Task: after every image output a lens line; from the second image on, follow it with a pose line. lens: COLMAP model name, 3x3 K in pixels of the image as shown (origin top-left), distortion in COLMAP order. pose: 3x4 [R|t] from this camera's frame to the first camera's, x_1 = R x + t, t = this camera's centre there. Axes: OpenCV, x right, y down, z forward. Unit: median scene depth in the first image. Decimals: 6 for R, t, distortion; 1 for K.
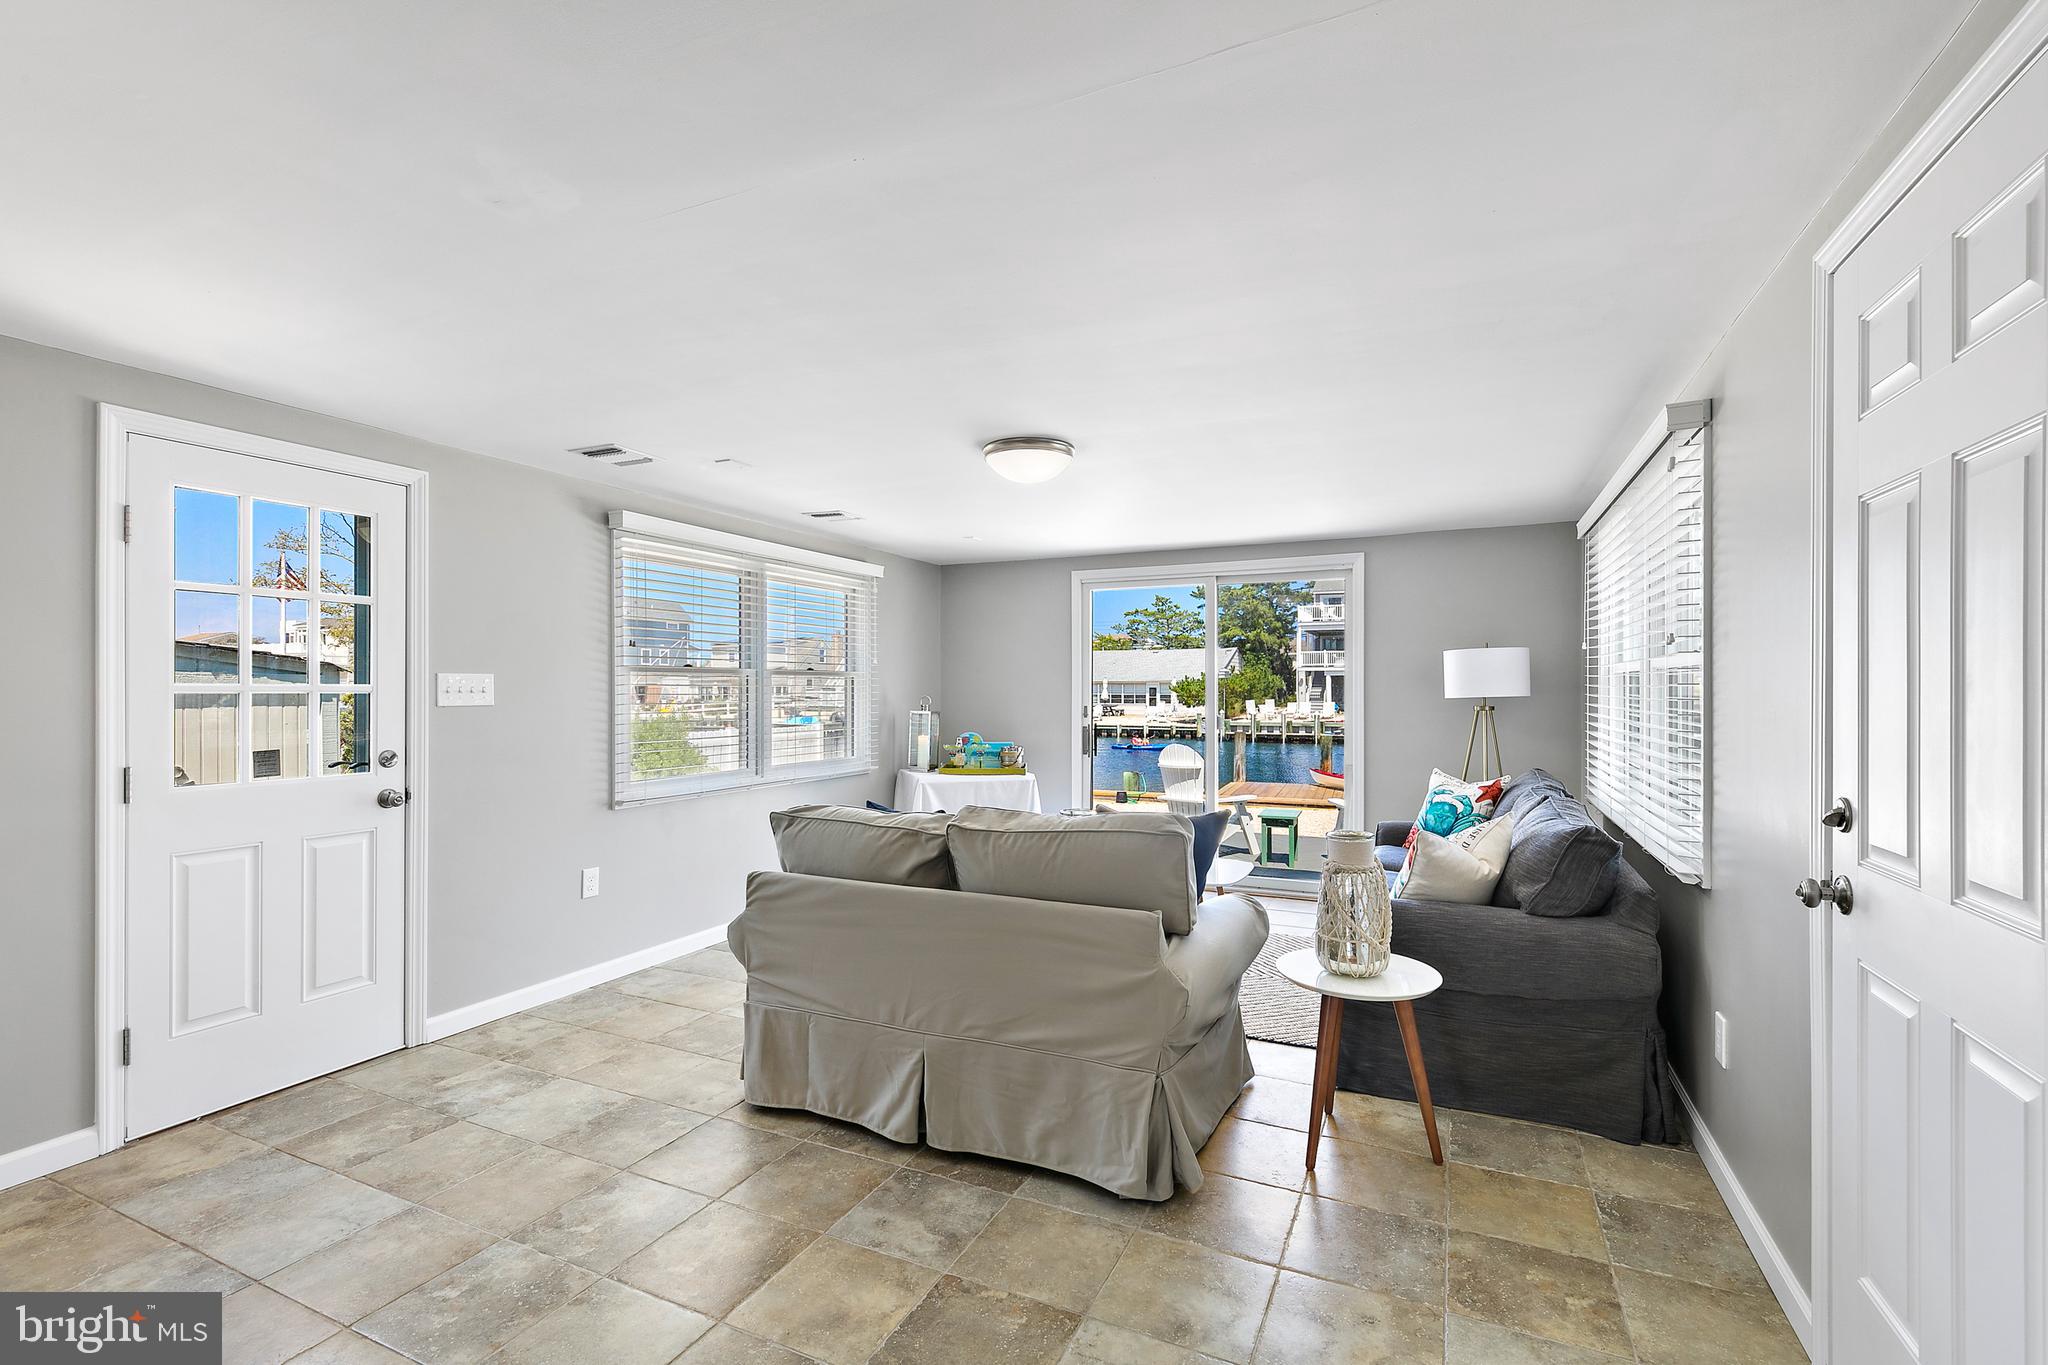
lens RADIAL K [[903.0, 0, 1024.0], [0, 903.0, 682.5], [0, 0, 1]] dist [-0.000583, -0.000096]
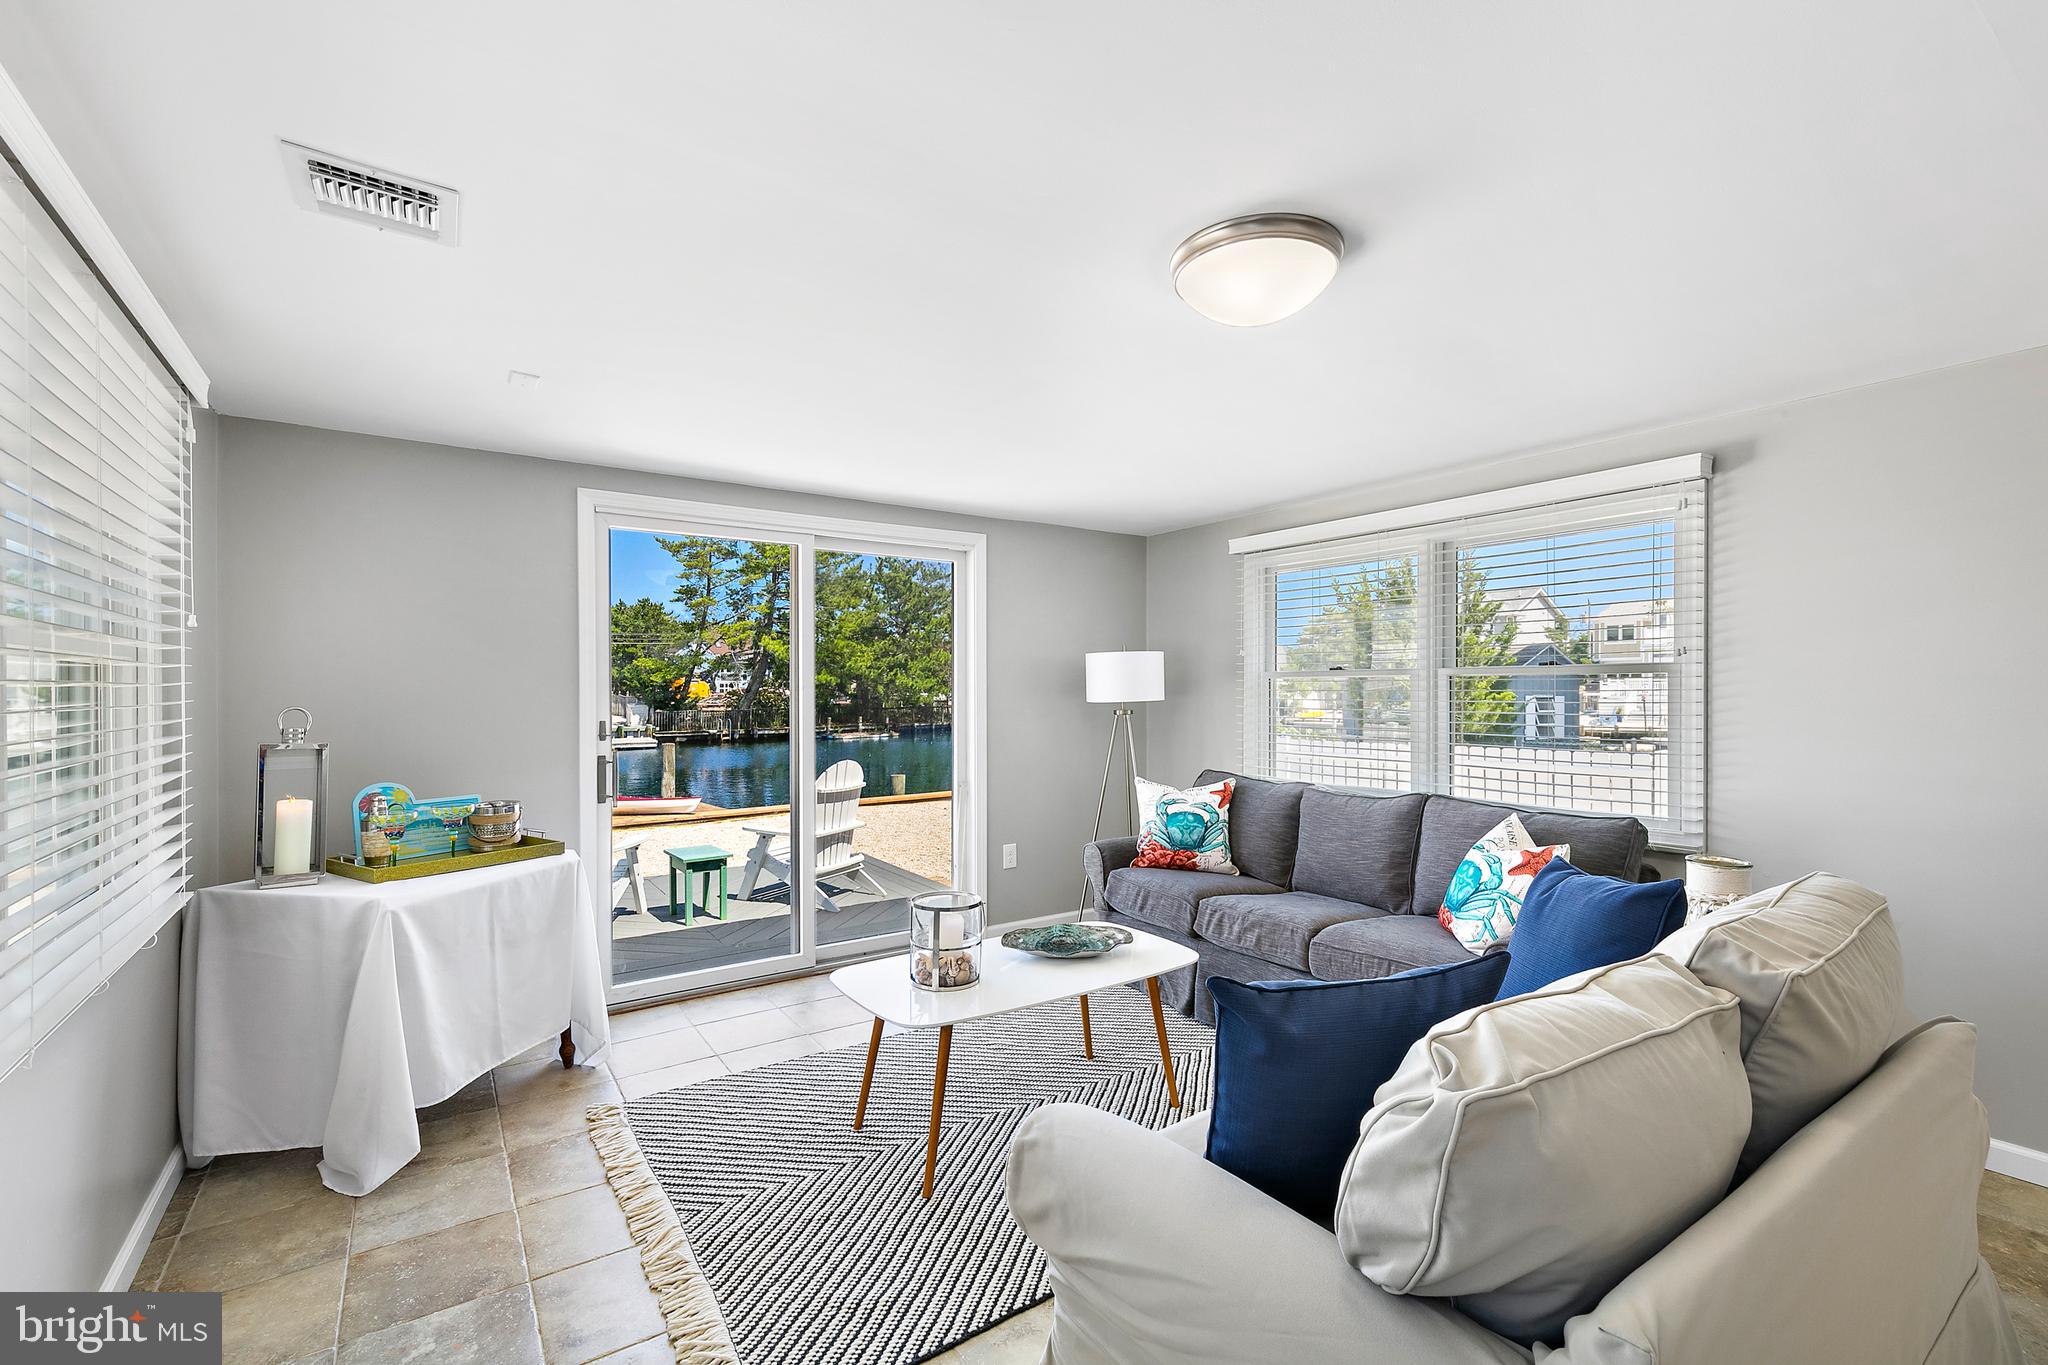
lens RADIAL K [[867.2, 0, 1024.0], [0, 867.2, 682.5], [0, 0, 1]] dist [-0.000393, 0.000074]
pose [[0.504766, 0.009454, 0.863204, -0.356627], [-0.007063, 0.999952, -0.006822, 0.003607], [-0.863227, -0.002653, 0.504809, 0.604695]]
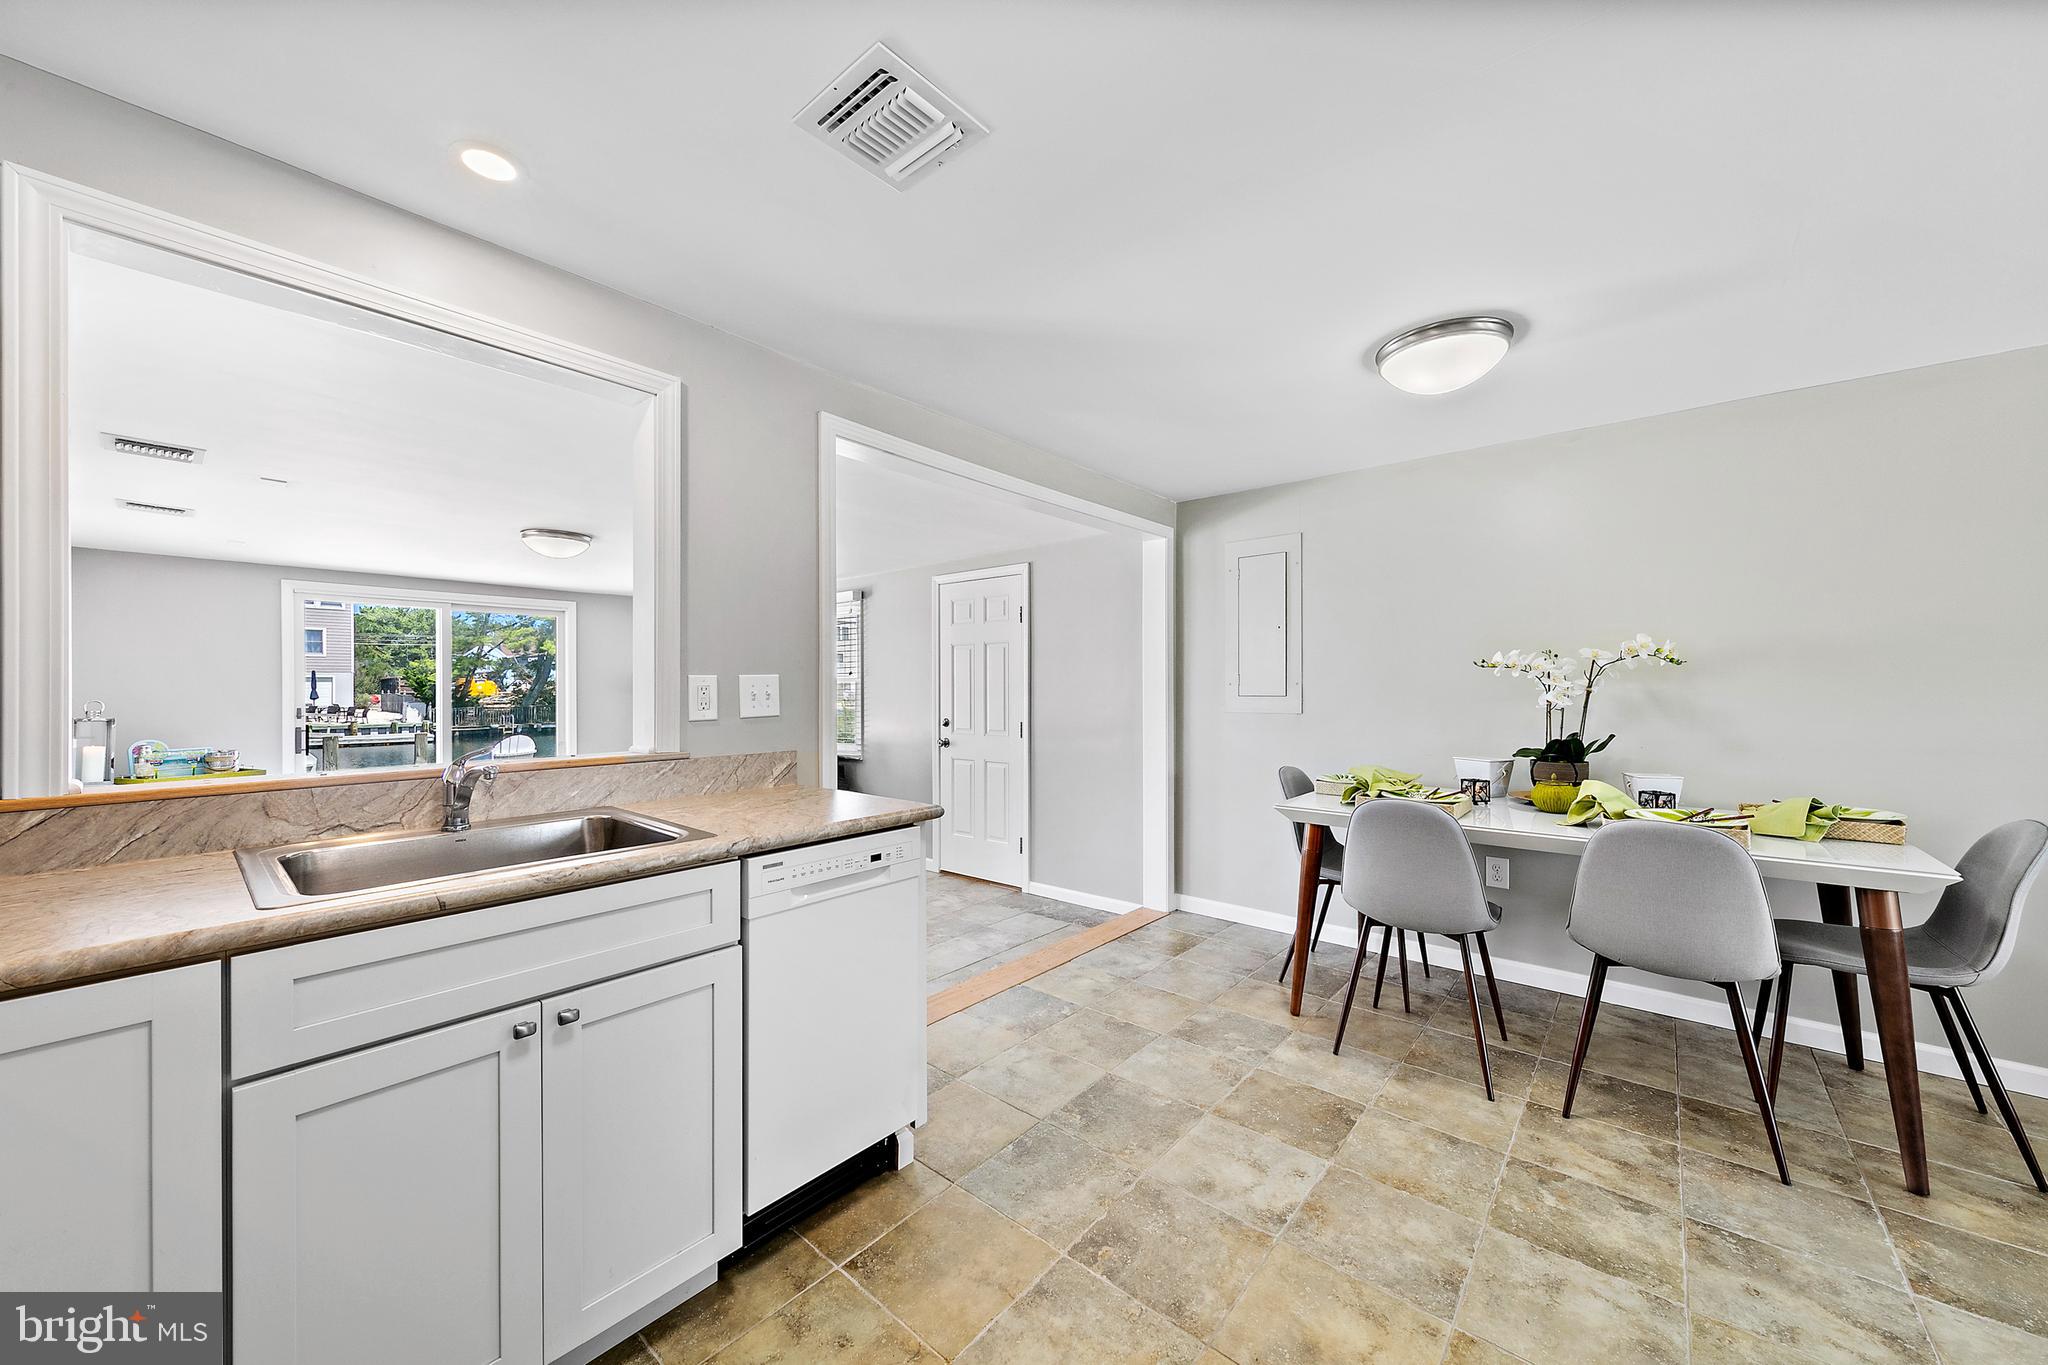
lens RADIAL K [[729.2, 0, 1024.0], [0, 729.2, 682.5], [0, 0, 1]] dist [0.000293, -0.000028]
pose [[0.263645, 0.008631, 0.964581, -0.680594], [-0.006092, 0.999955, -0.007282, -0.003792], [-0.964601, -0.003957, 0.263686, -0.067297]]
